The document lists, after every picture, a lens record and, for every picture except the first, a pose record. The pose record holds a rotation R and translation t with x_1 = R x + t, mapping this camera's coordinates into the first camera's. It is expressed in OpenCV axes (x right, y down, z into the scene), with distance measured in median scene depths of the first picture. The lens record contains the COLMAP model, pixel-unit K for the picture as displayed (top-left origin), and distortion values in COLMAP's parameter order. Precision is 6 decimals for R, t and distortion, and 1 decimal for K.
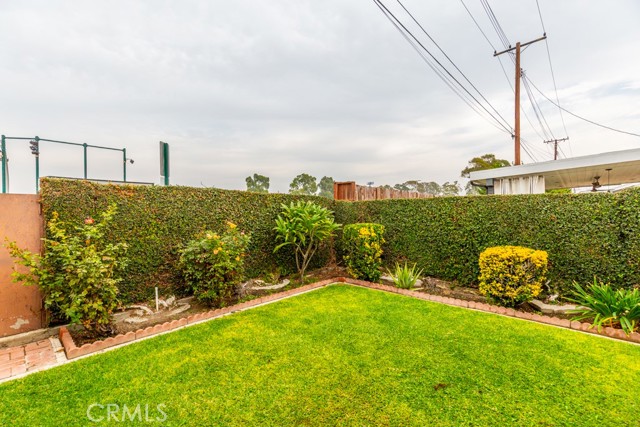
lens RADIAL K [[287.8, 0, 318.3], [0, 287.8, 217.6], [0, 0, 1]] dist [0.002830, -0.000367]
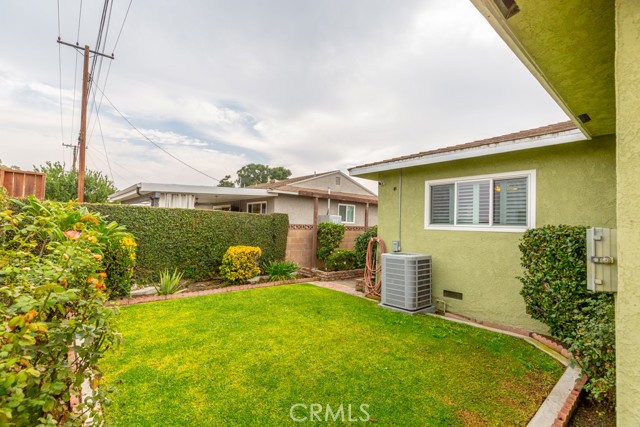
lens RADIAL K [[295.2, 0, 319.7], [0, 295.2, 217.1], [0, 0, 1]] dist [0.006303, 0.000506]
pose [[0.119765, 0.036497, 0.992131, -0.692628], [-0.014746, 0.999279, -0.034980, -0.004199], [-0.992693, -0.010441, 0.120217, 0.316825]]
